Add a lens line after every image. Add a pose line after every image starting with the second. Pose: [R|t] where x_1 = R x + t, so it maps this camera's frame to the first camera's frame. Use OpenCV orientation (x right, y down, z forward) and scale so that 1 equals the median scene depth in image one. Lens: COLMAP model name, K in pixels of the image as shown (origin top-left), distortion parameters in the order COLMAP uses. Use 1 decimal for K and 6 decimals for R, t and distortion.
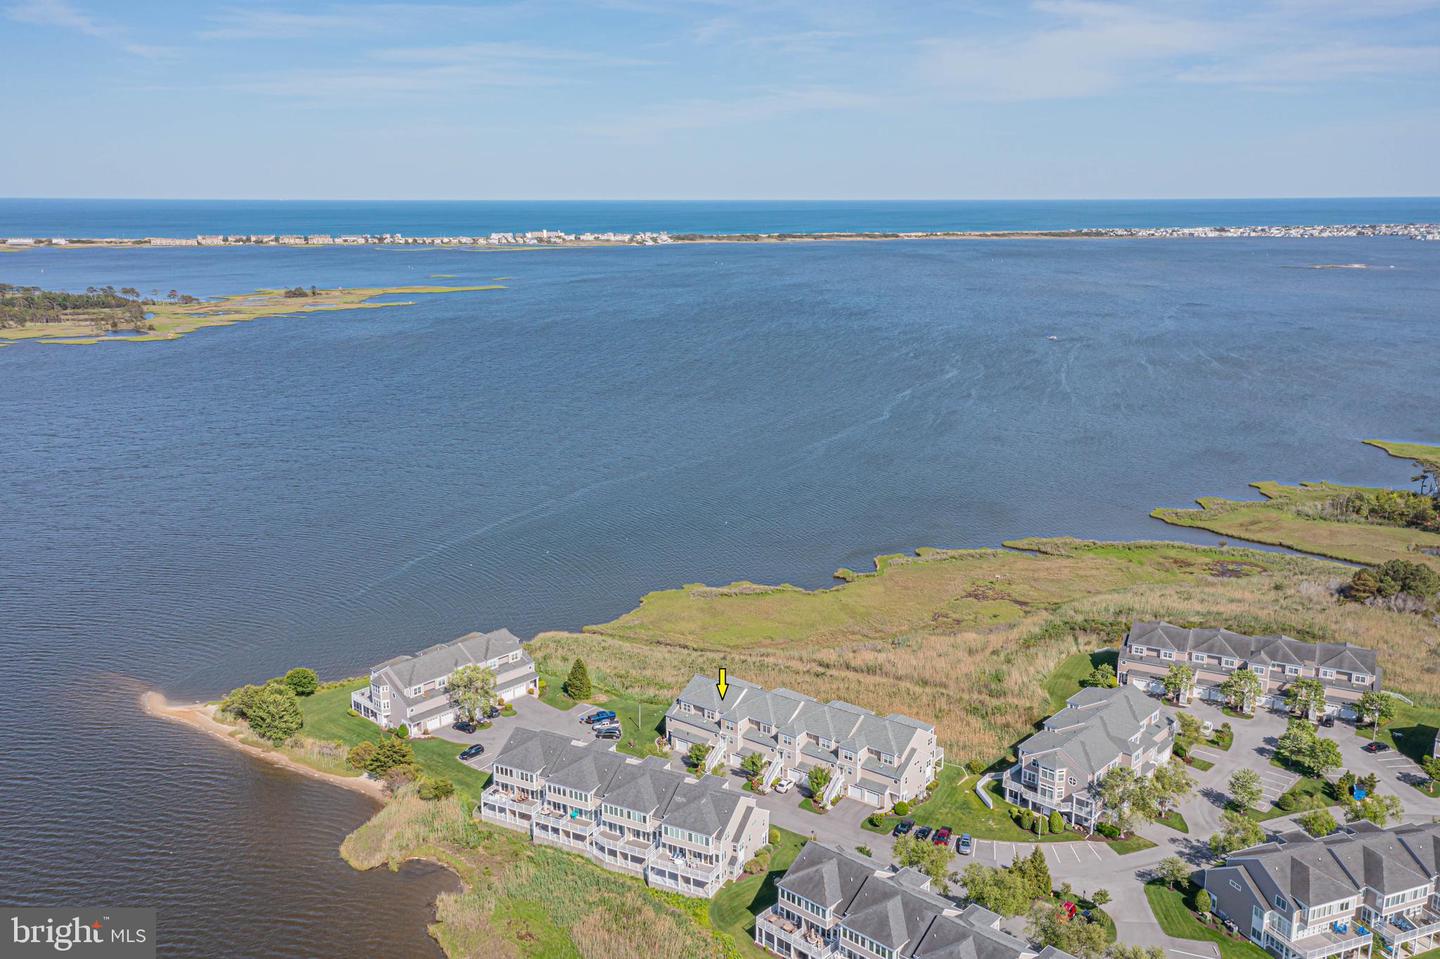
lens RADIAL K [[1196.6, 0, 740.7], [0, 1196.6, 480.0], [0, 0, 1]] dist [0.015058, 0.013980]
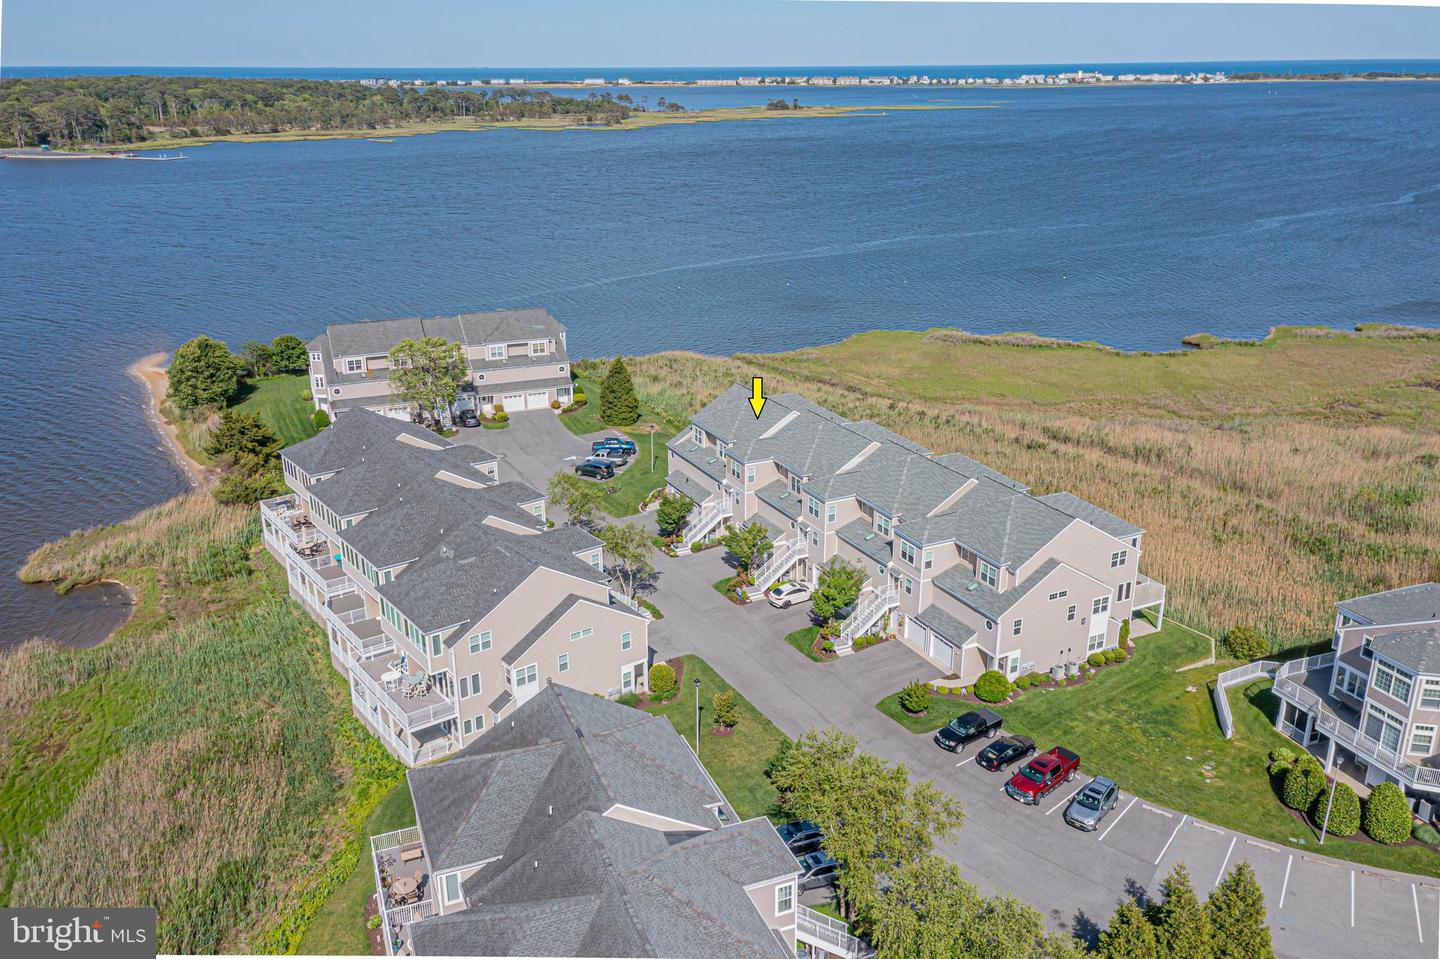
lens RADIAL K [[1155.1, 0, 720.0], [0, 1155.1, 479.5], [0, 0, 1]] dist [0.000883, 0.058195]
pose [[0.892406, 0.140665, -0.428749, 0.191754], [-0.092536, 0.987025, 0.131220, 0.138923], [0.441644, -0.077427, 0.893843, 0.529392]]
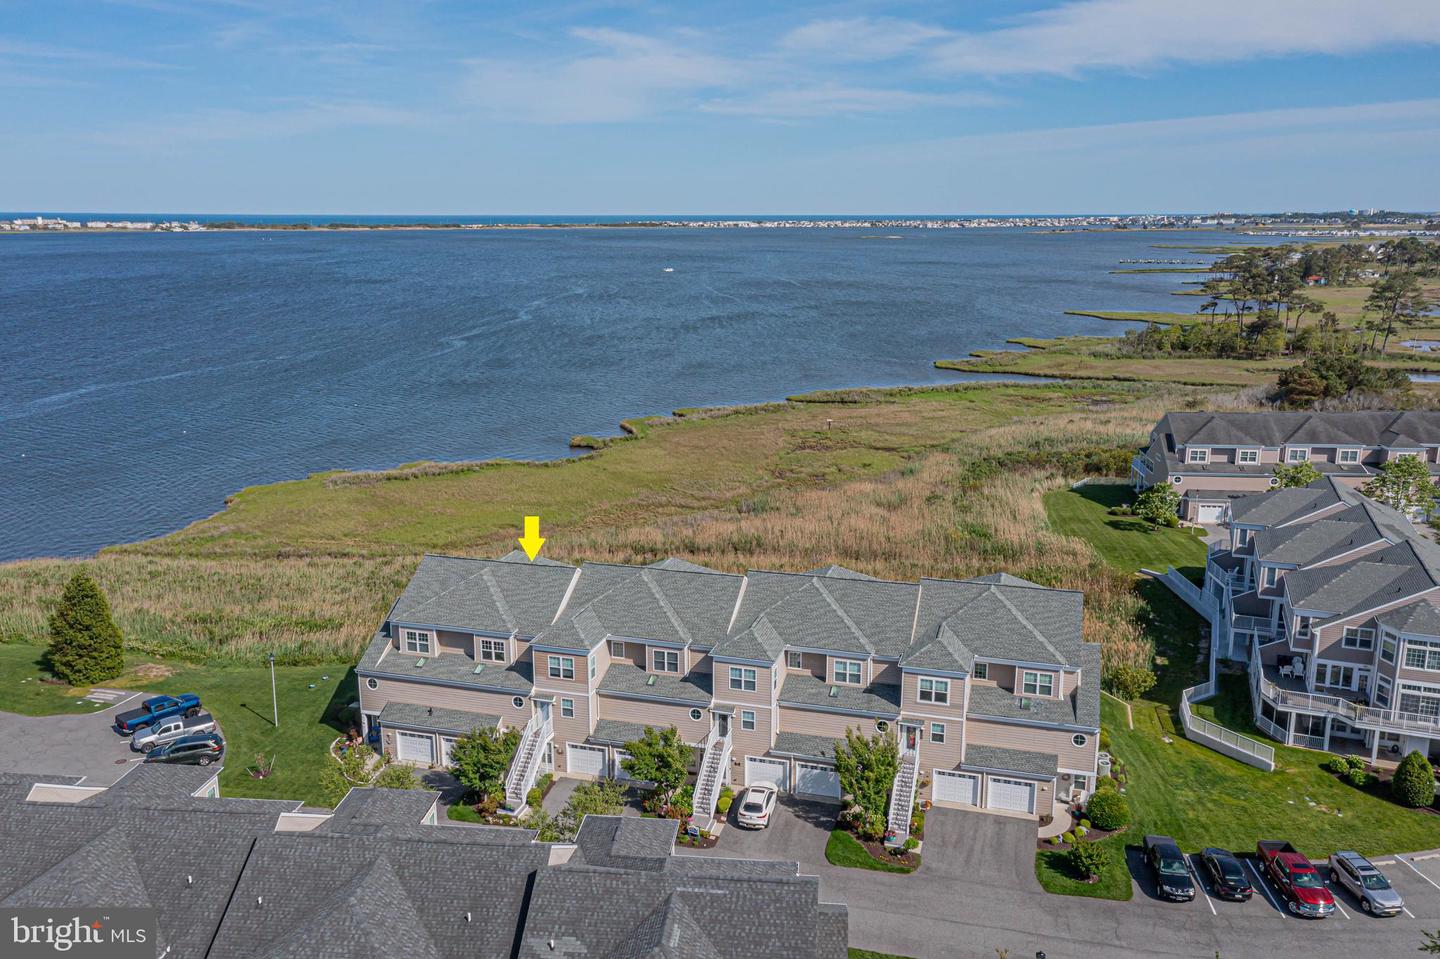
lens RADIAL K [[1155.1, 0, 720.0], [0, 1155.1, 479.5], [0, 0, 1]] dist [0.000883, 0.058195]
pose [[0.936901, -0.085675, 0.338933, -0.072964], [0.087866, 0.996092, 0.008905, 0.145471], [-0.338371, 0.021437, 0.940768, 0.637137]]
